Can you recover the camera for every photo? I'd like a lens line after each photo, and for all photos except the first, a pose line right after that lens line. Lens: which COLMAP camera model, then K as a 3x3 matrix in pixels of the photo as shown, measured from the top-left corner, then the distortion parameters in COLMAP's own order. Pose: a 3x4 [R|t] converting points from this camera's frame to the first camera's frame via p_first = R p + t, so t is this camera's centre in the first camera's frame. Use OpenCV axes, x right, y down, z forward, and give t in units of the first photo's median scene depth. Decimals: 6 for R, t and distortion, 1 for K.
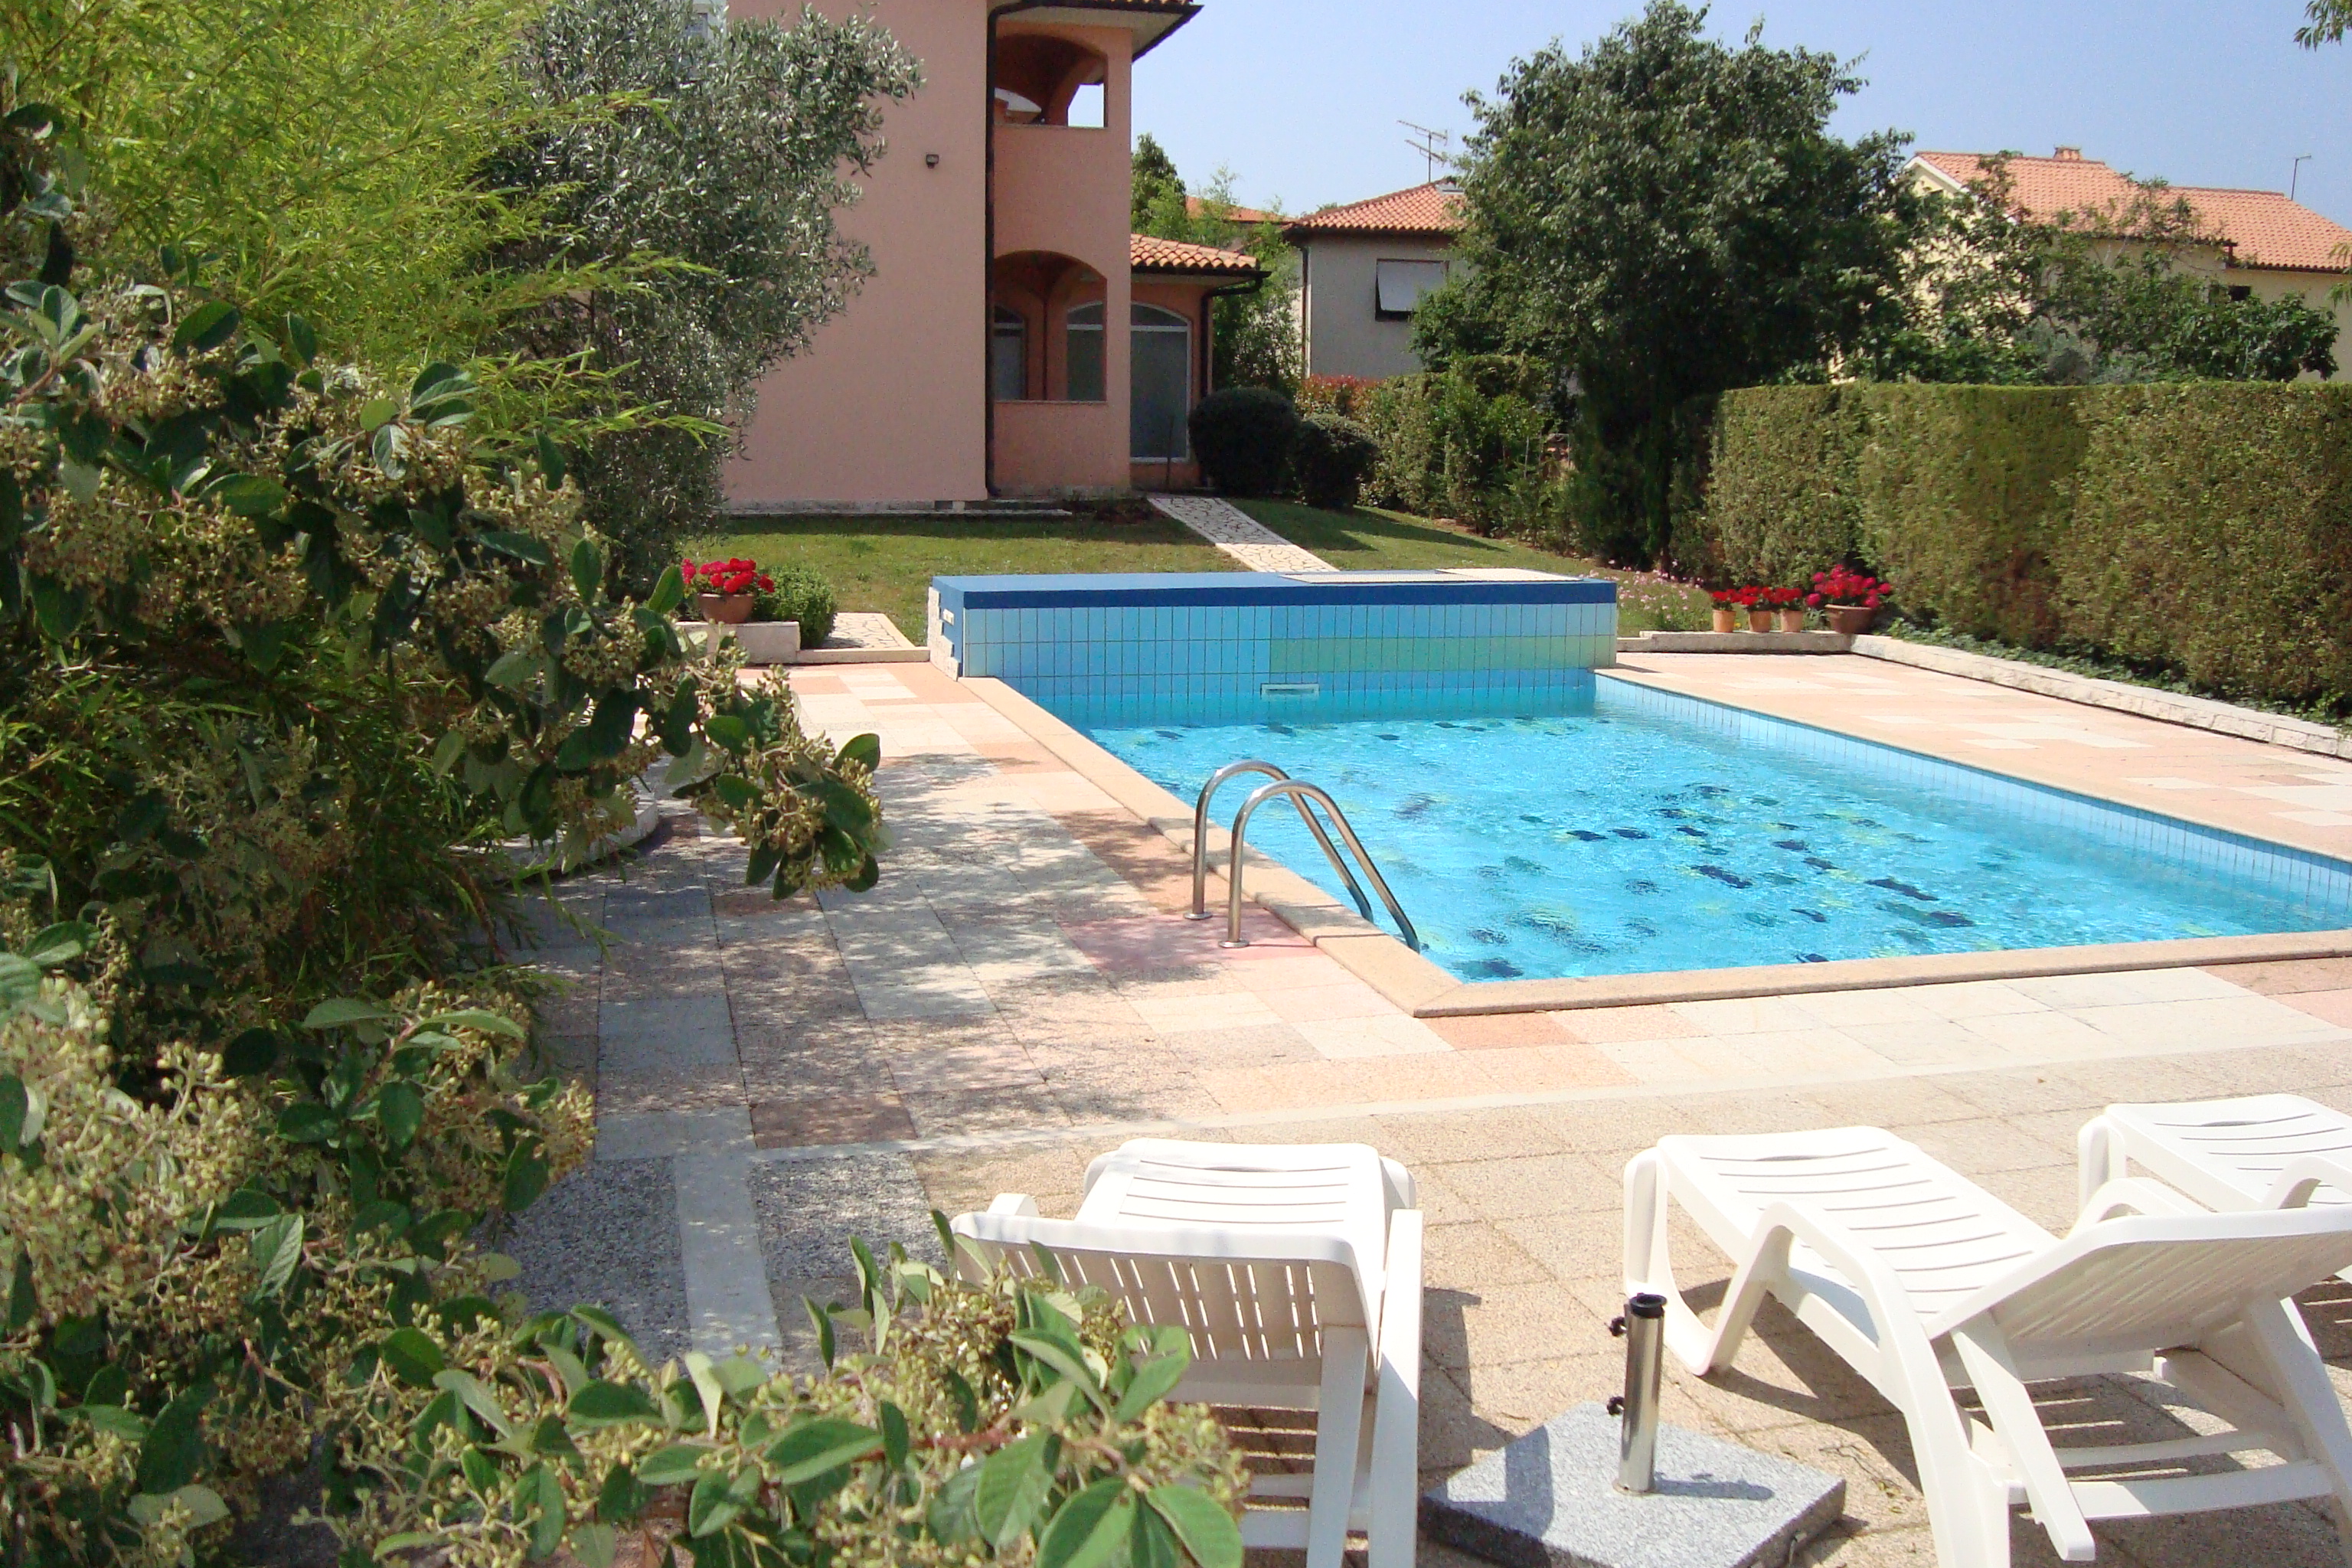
lens RADIAL K [[2229.4, 0, 1199.8], [0, 2229.4, 781.9], [0, 0, 1]] dist [-0.125985, 0.000000]
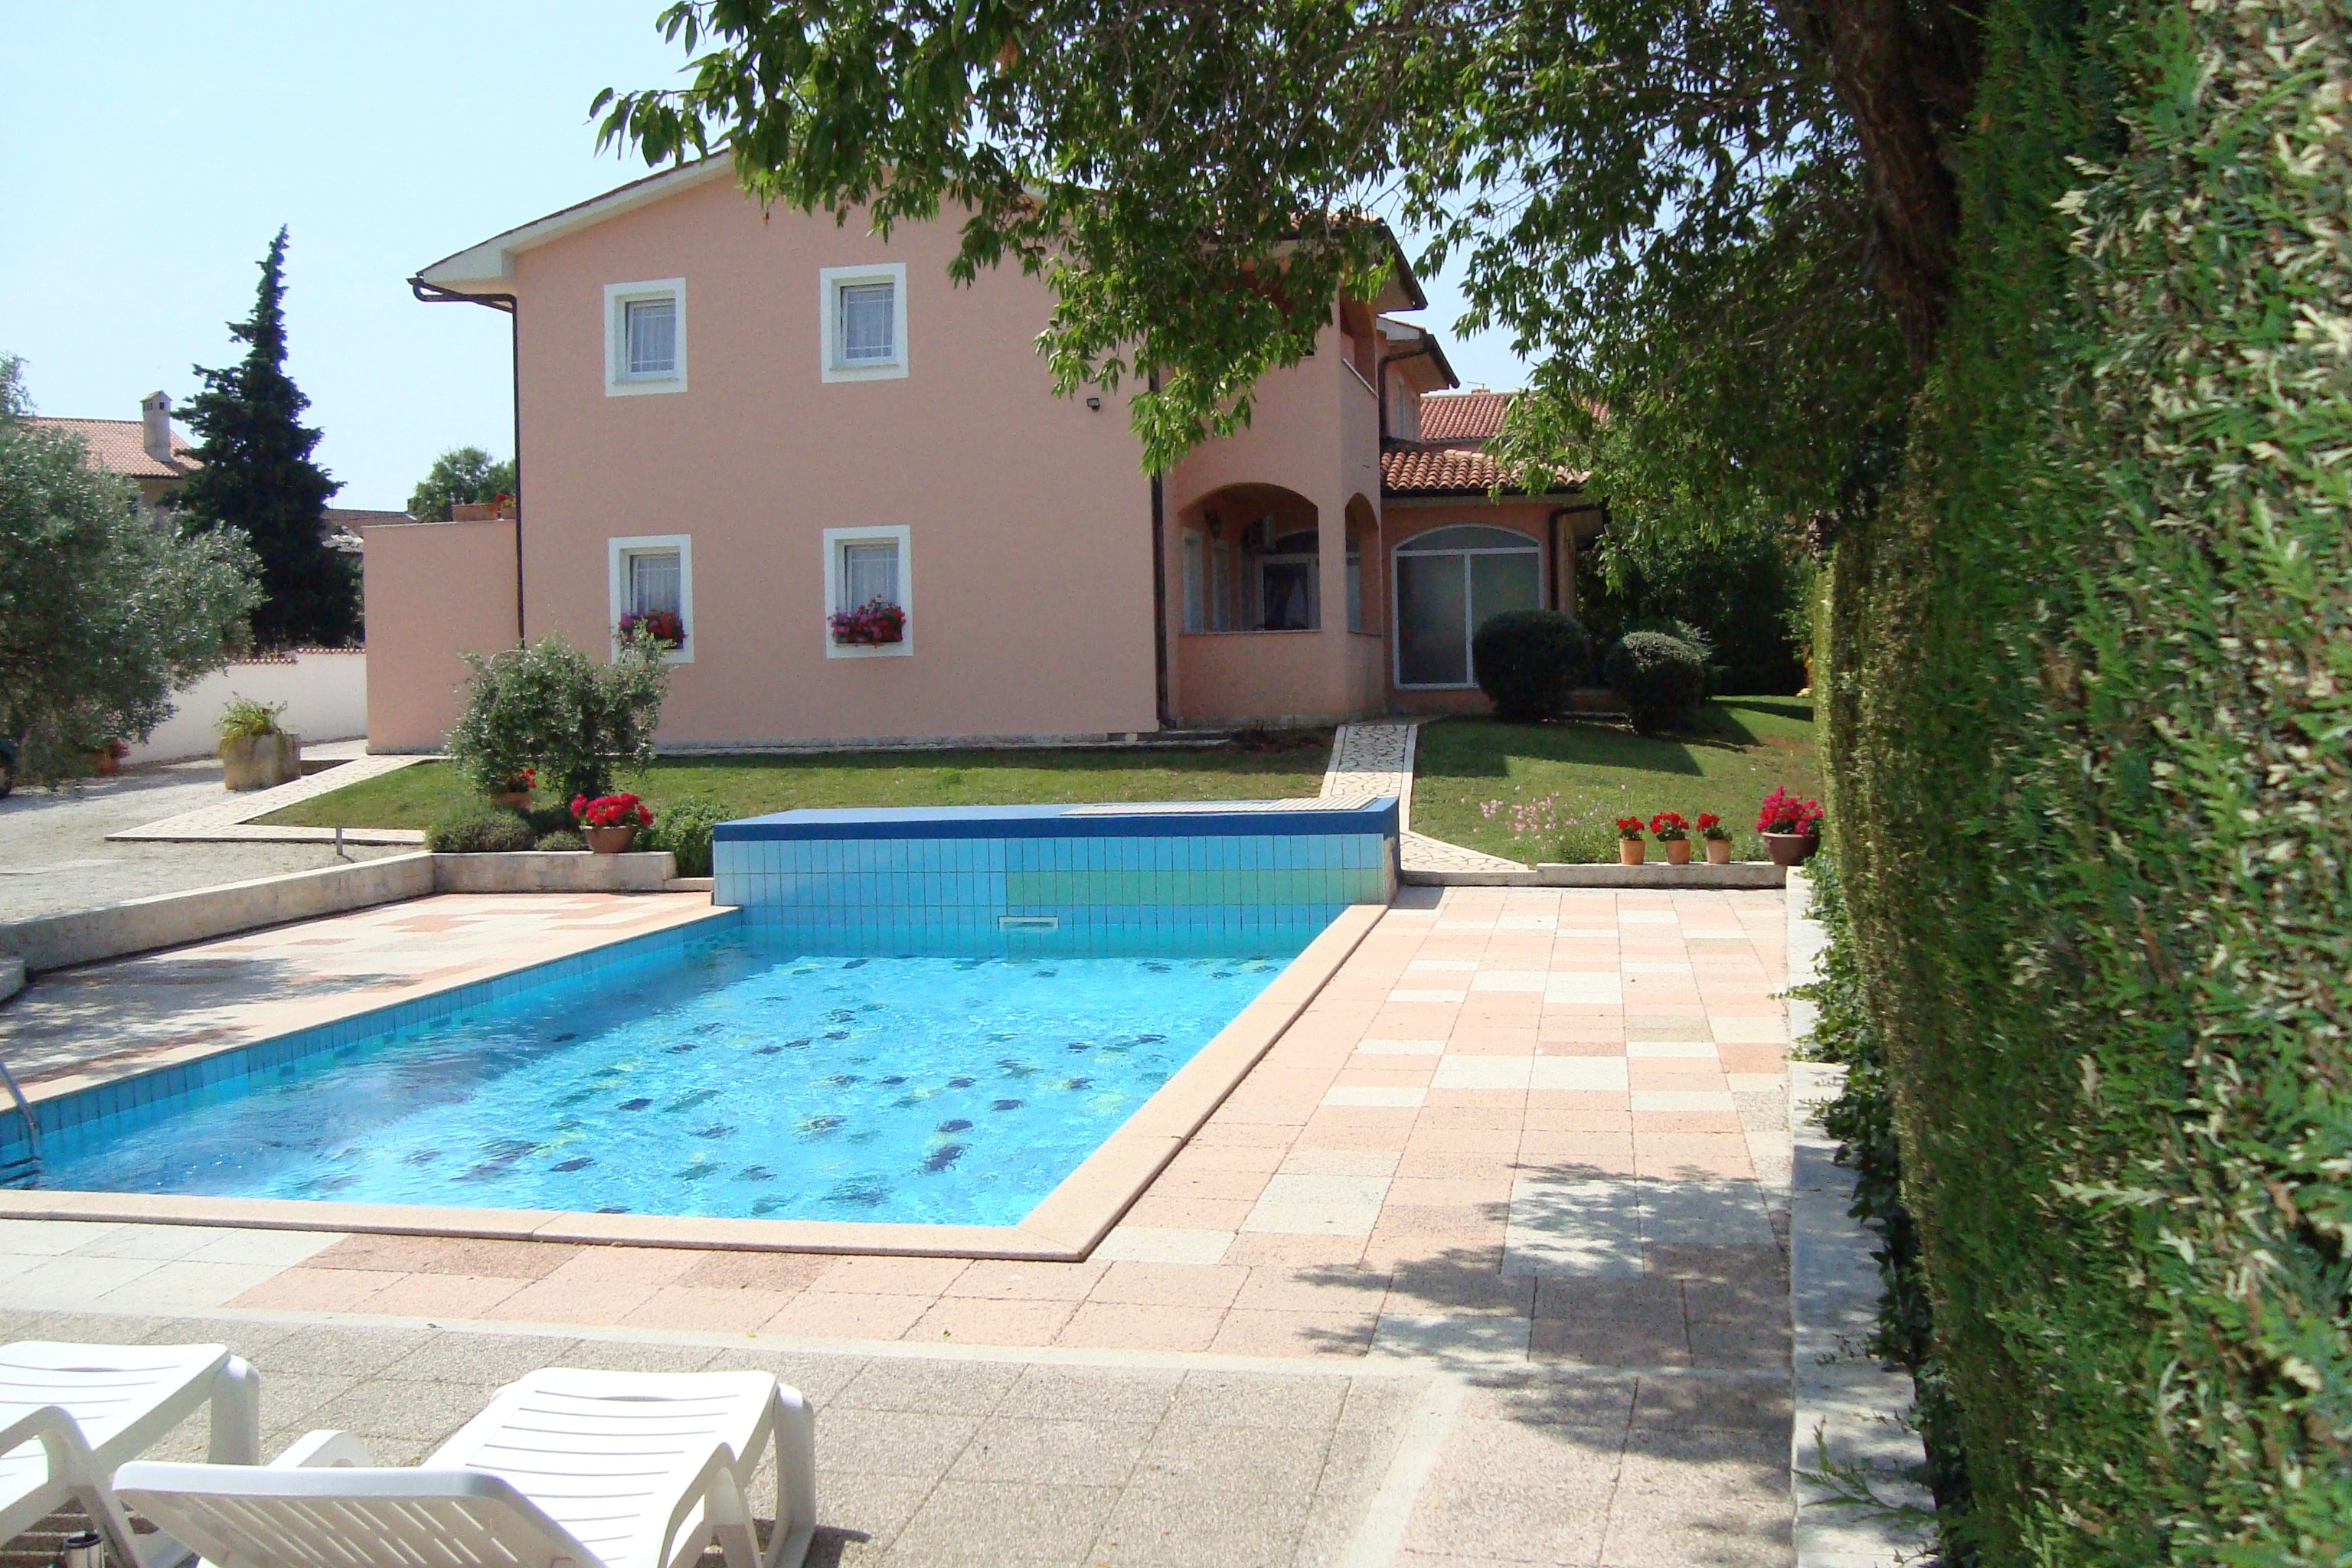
lens RADIAL K [[2229.4, 0, 1180.7], [0, 2229.4, 777.8], [0, 0, 1]] dist [-0.125985, 0.000000]
pose [[0.906024, -0.012702, -0.423035, 0.339449], [-0.031720, 0.994700, -0.097803, -0.007658], [0.422036, 0.102030, 0.900820, 0.097736]]
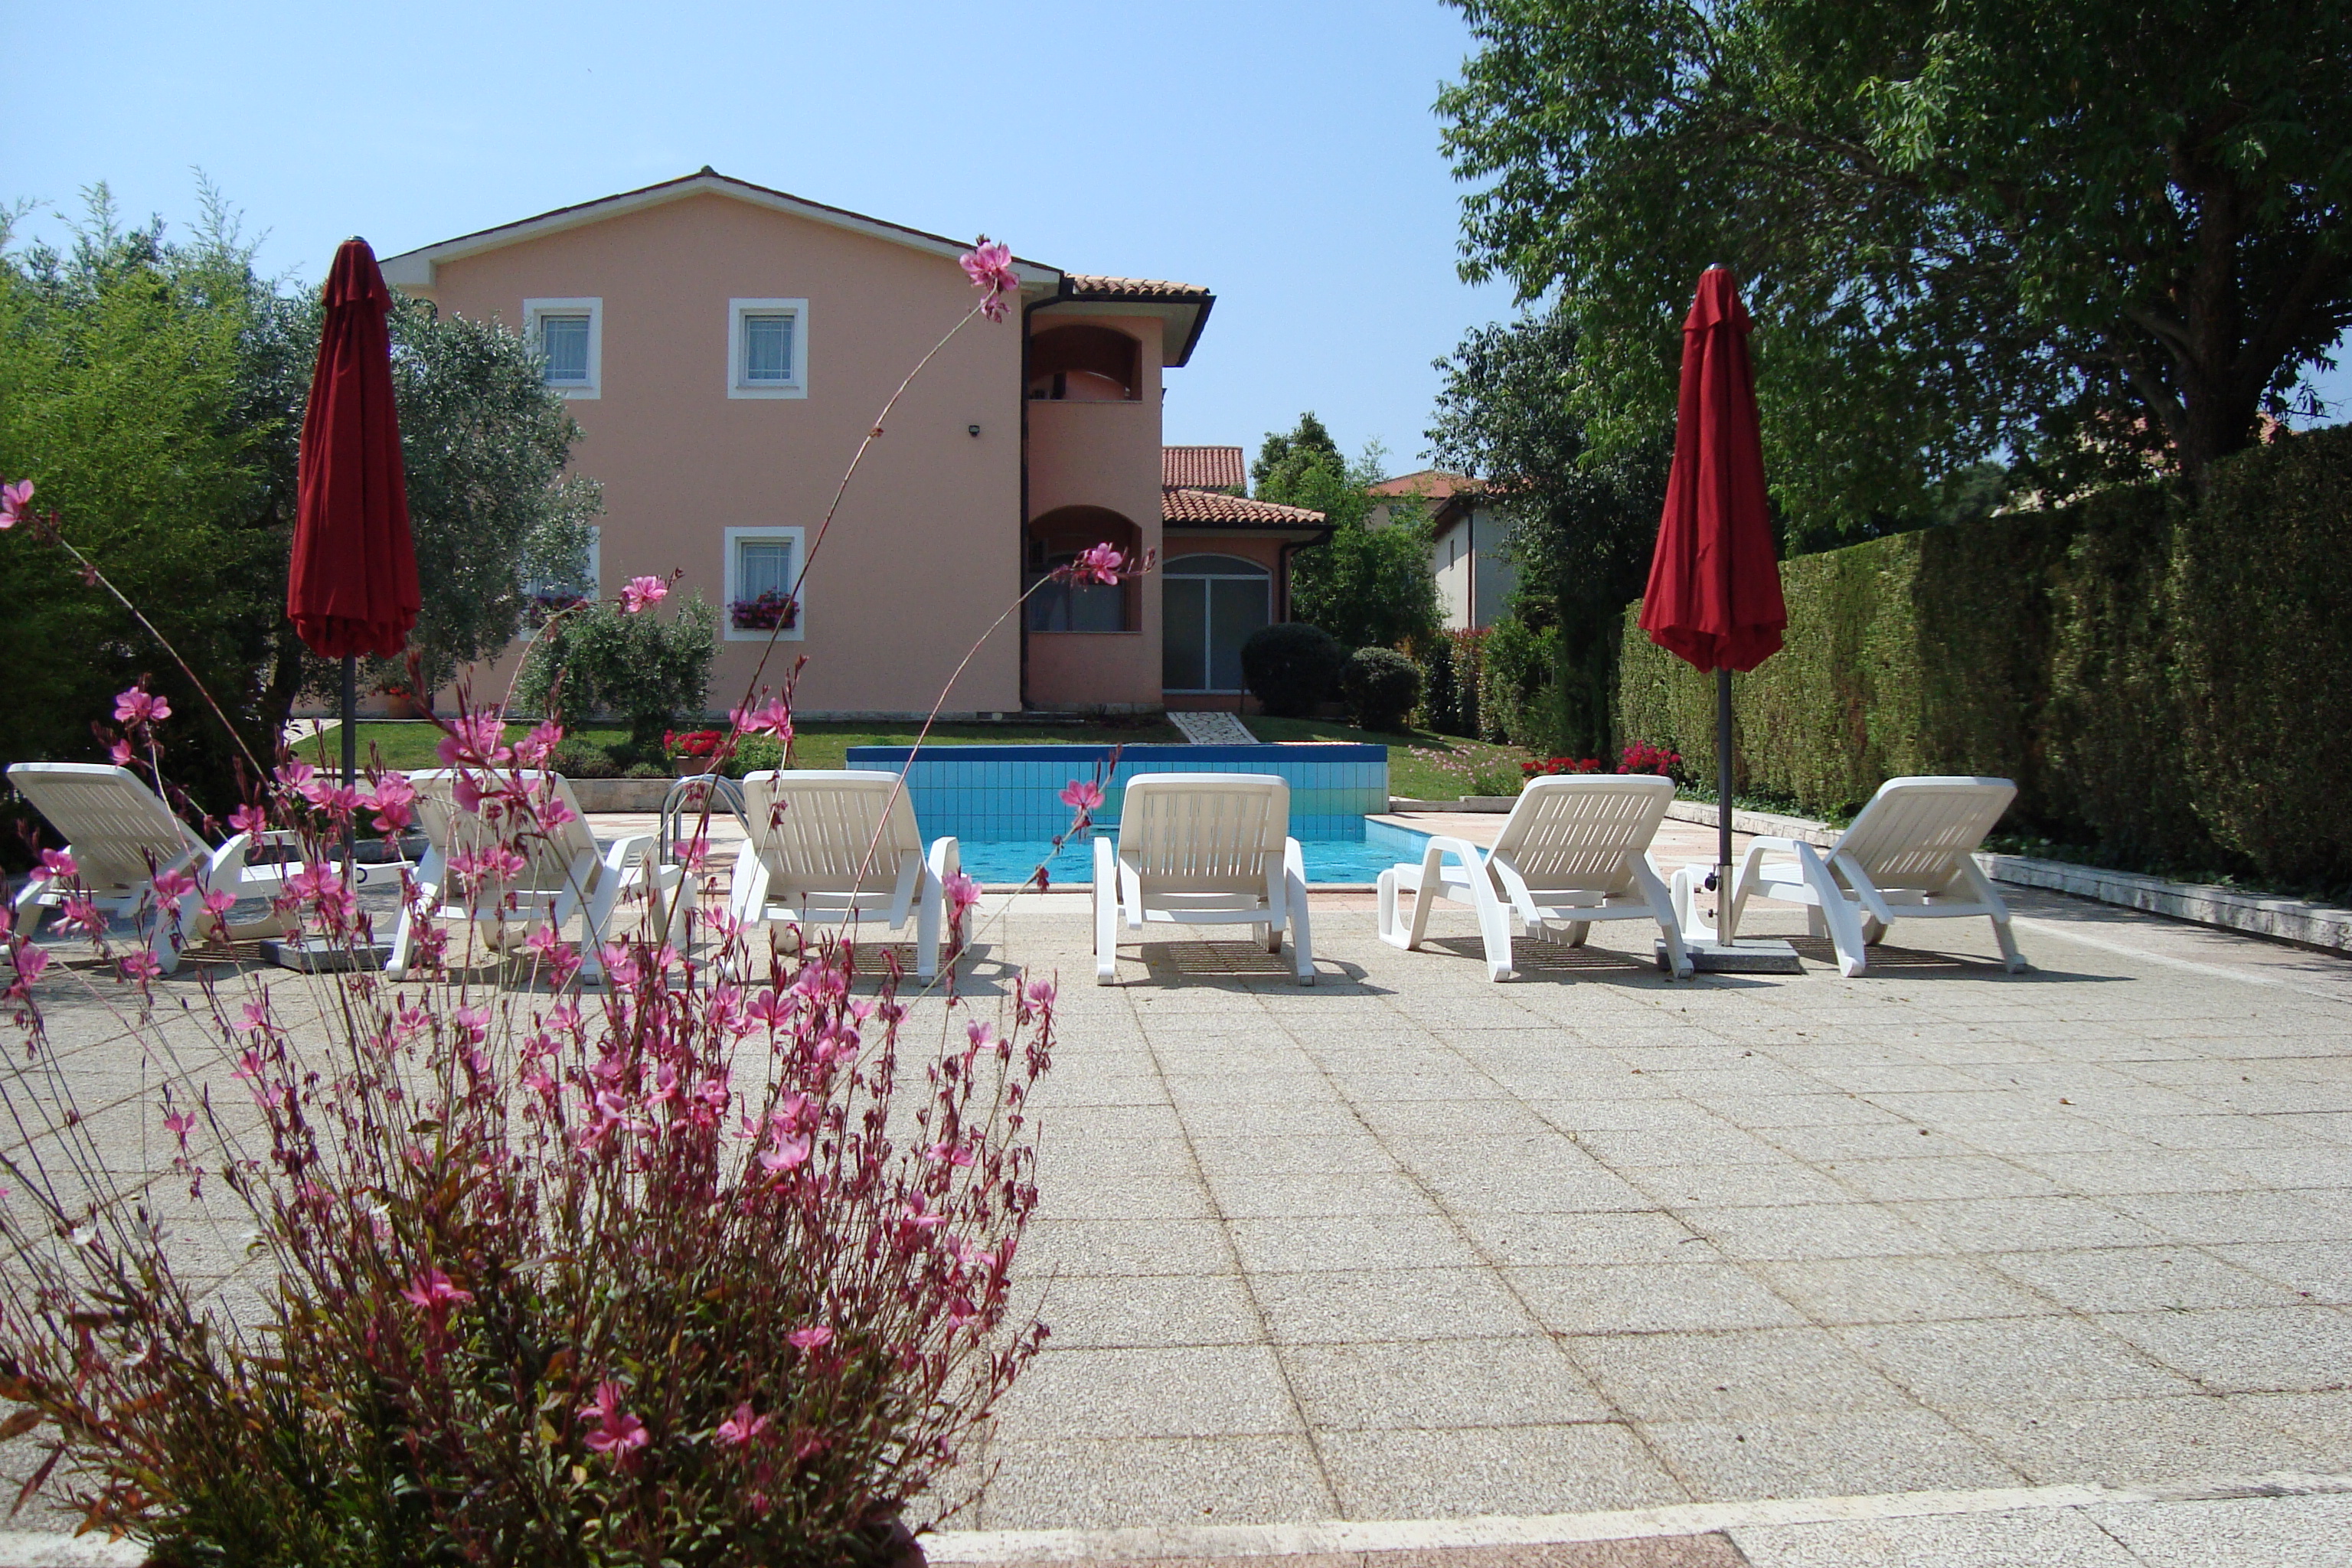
lens RADIAL K [[2229.4, 0, 1161.8], [0, 2229.4, 784.6], [0, 0, 1]] dist [-0.125985, 0.000000]
pose [[0.982265, -0.000797, -0.187497, 0.200245], [-0.023165, 0.991814, -0.125573, 0.058754], [0.186062, 0.127690, 0.974205, -0.136366]]
